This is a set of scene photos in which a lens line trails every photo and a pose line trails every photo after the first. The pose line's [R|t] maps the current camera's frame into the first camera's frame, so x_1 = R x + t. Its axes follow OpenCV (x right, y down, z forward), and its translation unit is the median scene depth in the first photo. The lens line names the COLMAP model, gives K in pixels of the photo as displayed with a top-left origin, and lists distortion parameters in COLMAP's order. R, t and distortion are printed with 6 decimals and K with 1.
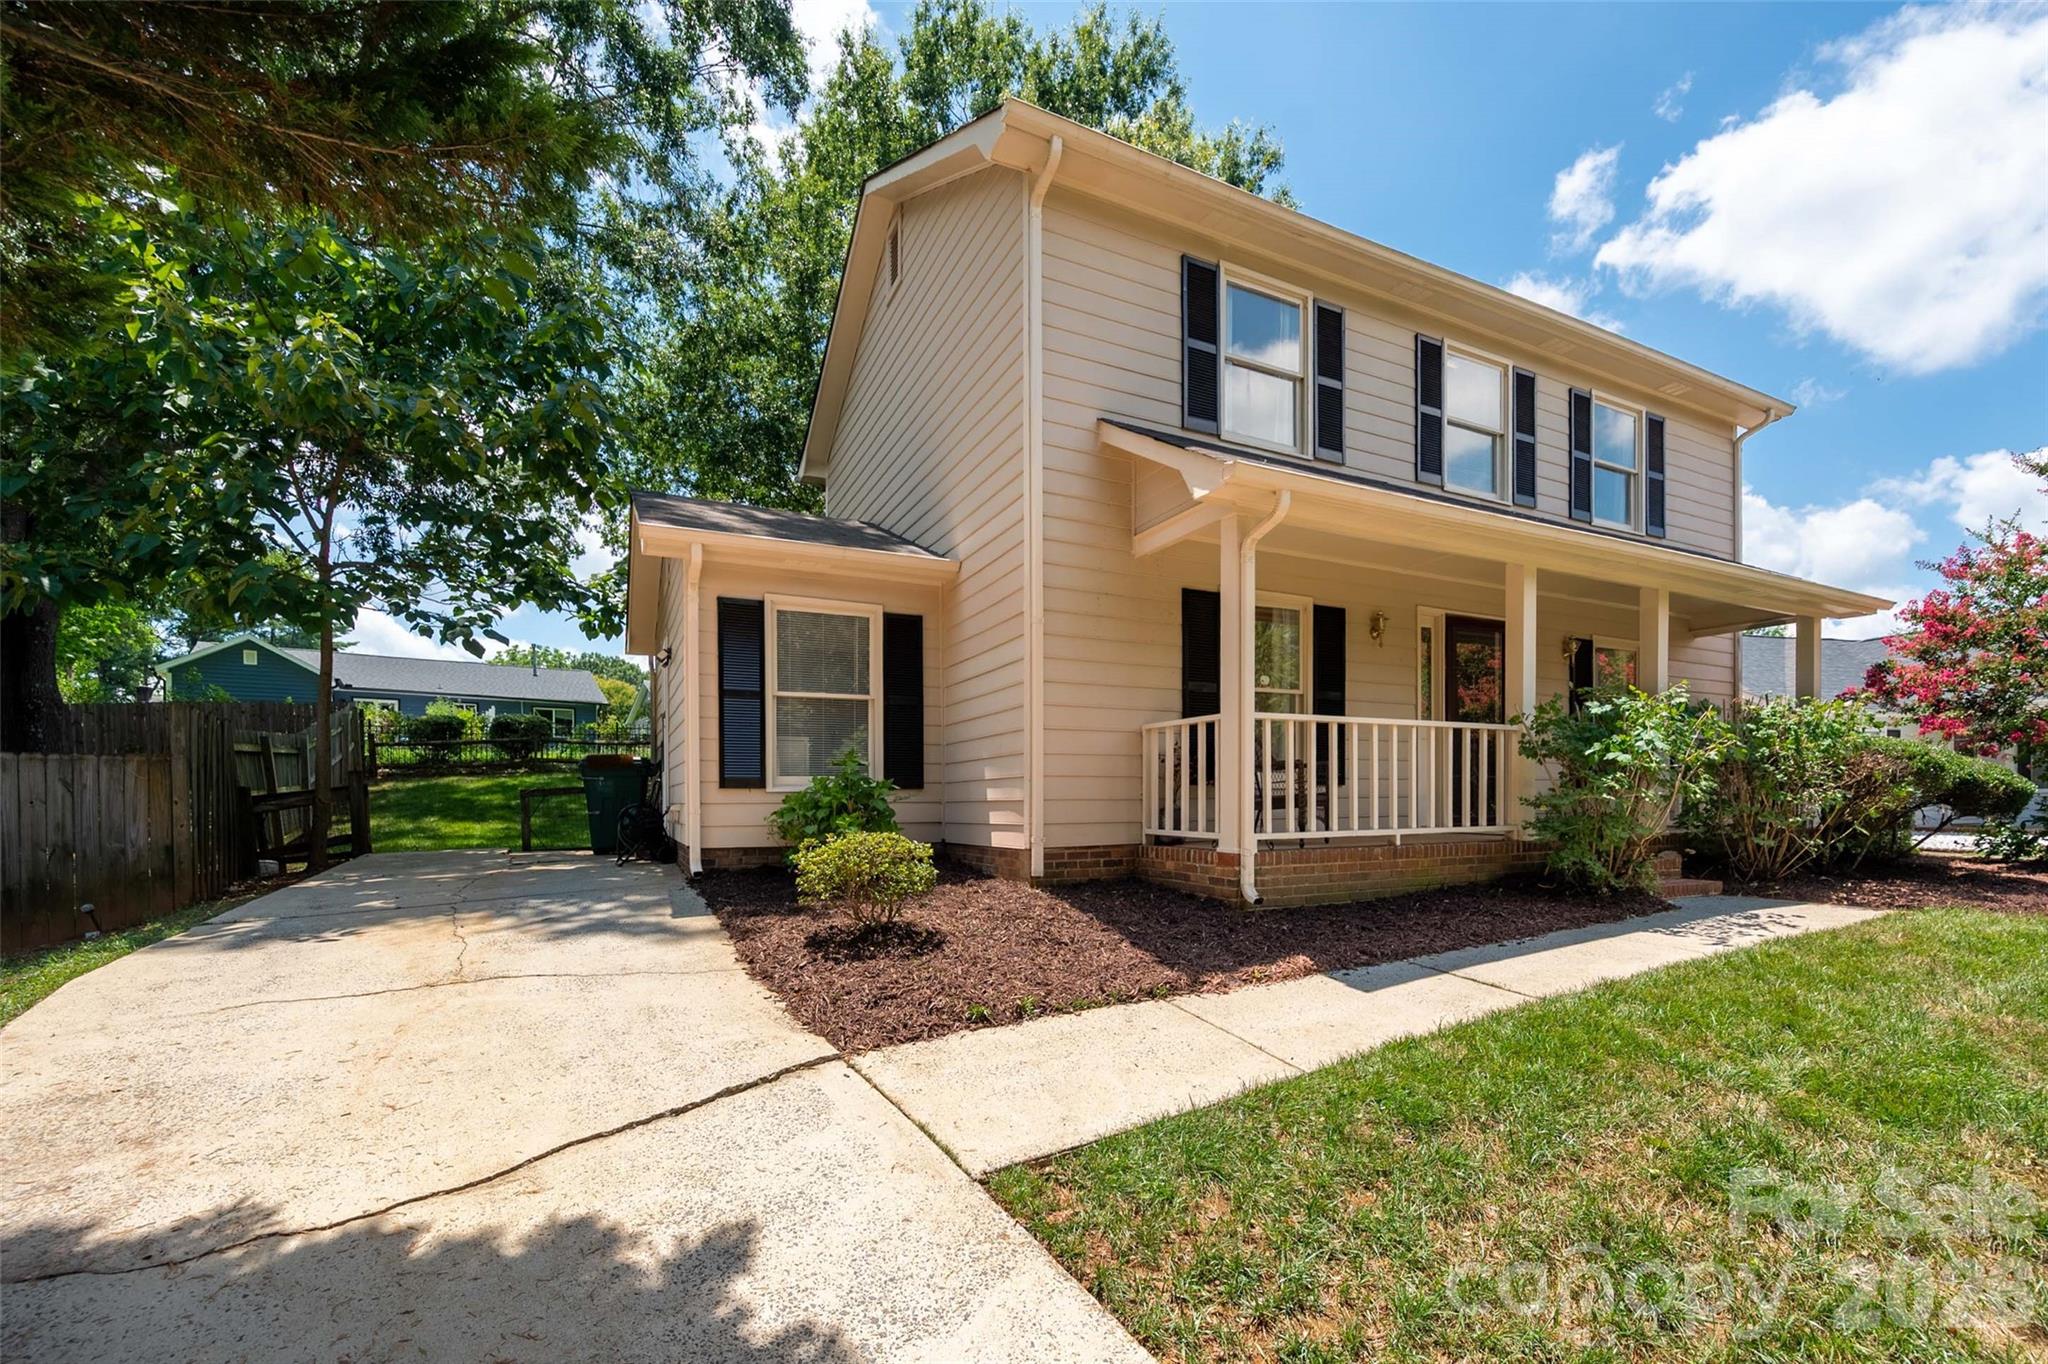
lens RADIAL K [[832.4, 0, 1025.0], [0, 832.4, 788.6], [0, 0, 1]] dist [-0.000794, -0.000027]
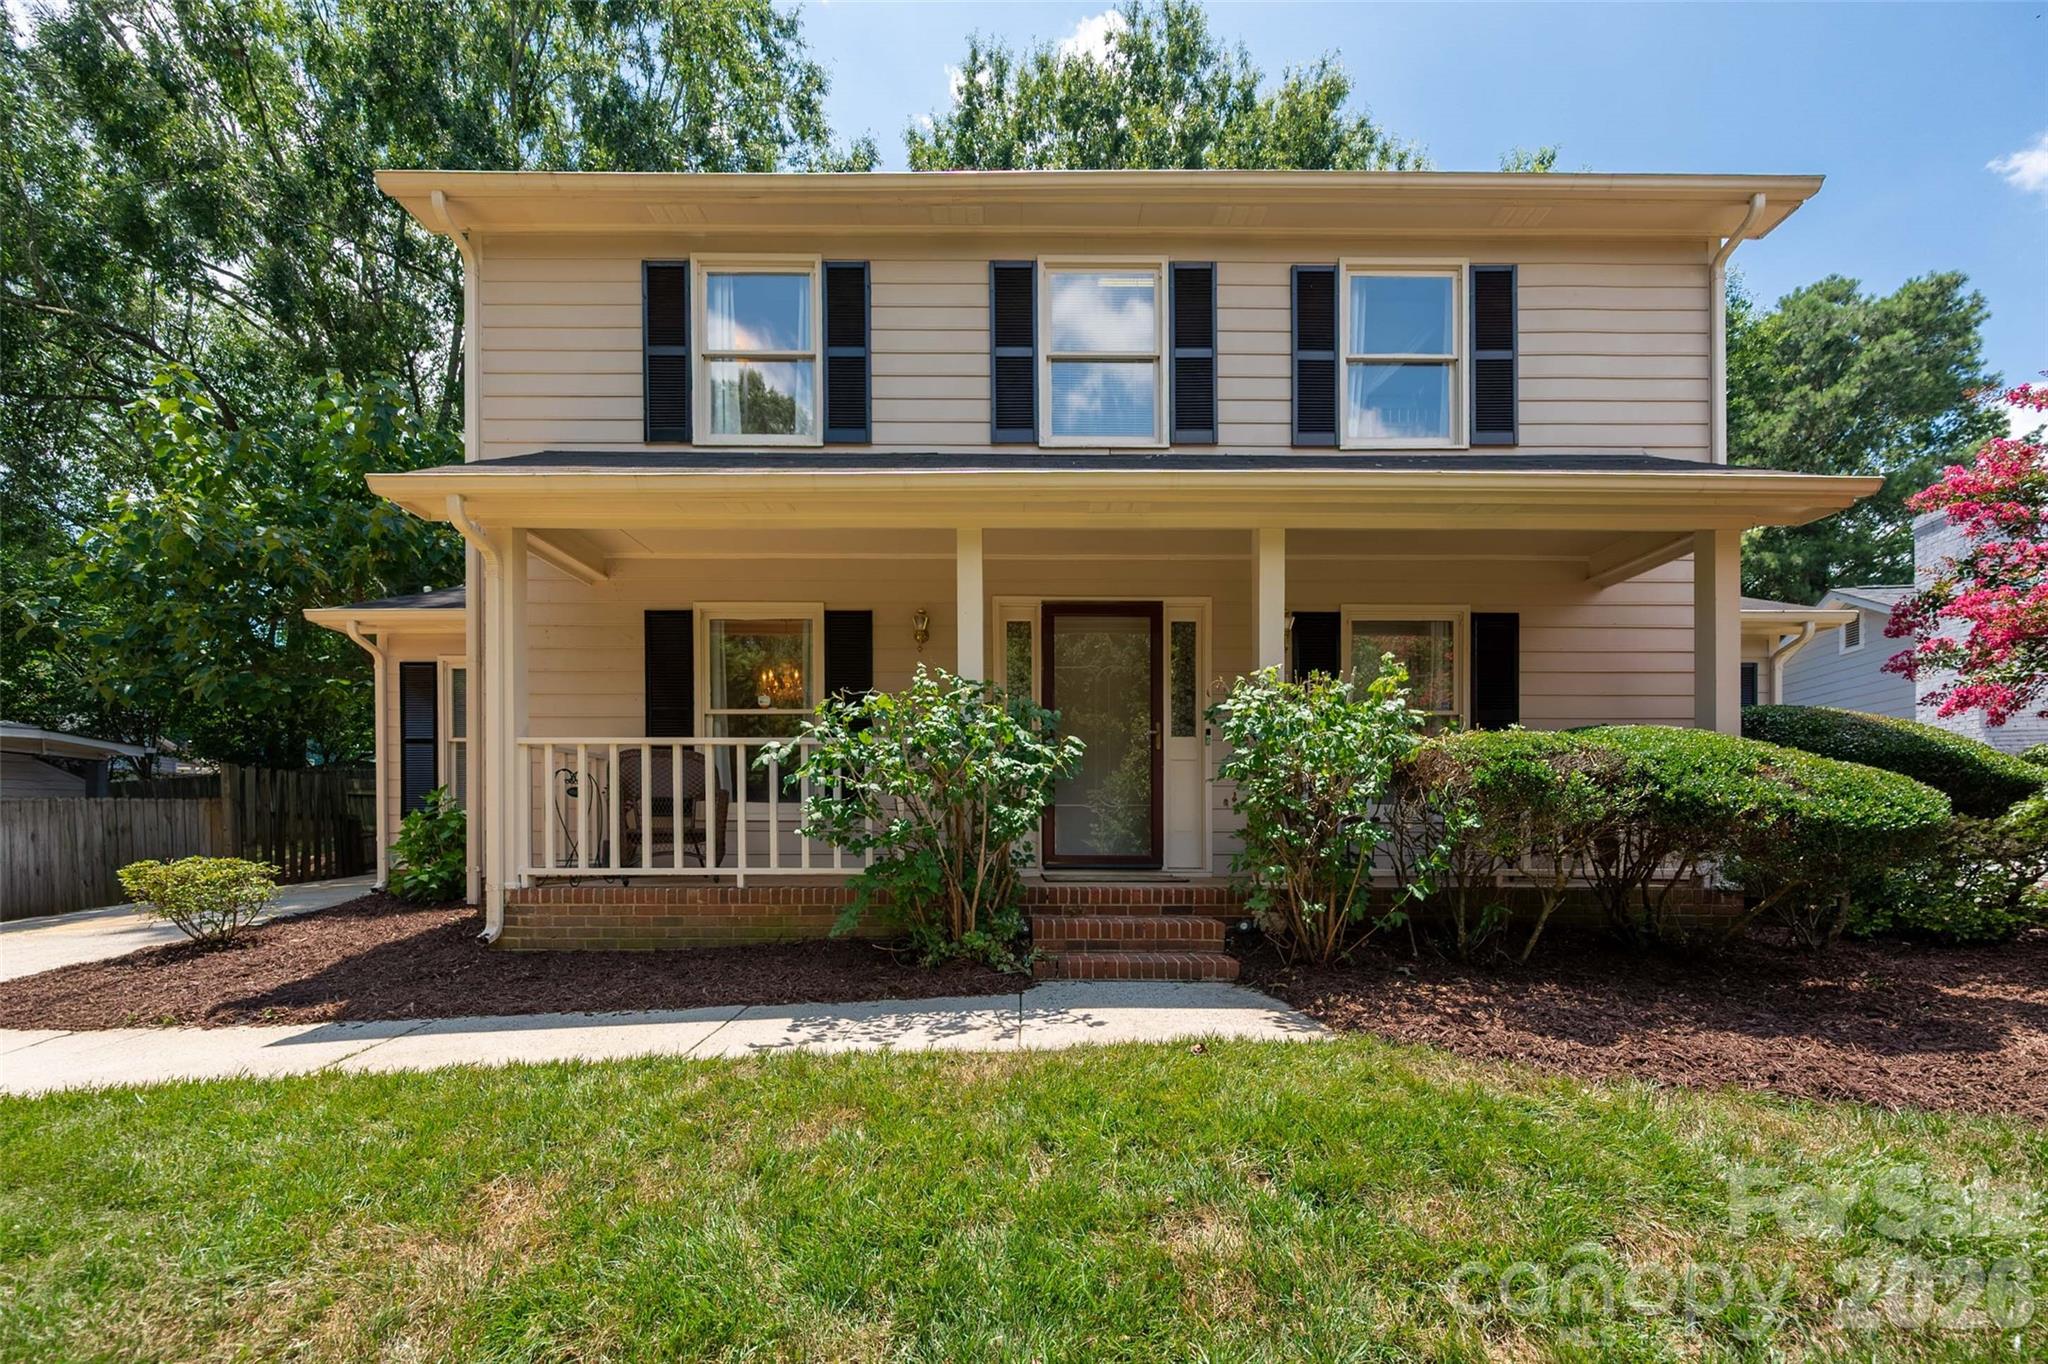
lens RADIAL K [[707.9, 0, 1025.3], [0, 707.9, 823.5], [0, 0, 1]] dist [0.000301, 0.000010]
pose [[0.902331, 0.003997, -0.431025, 0.909309], [-0.001798, 0.999983, 0.005508, -0.000047], [0.431039, -0.004195, 0.902323, 0.437477]]
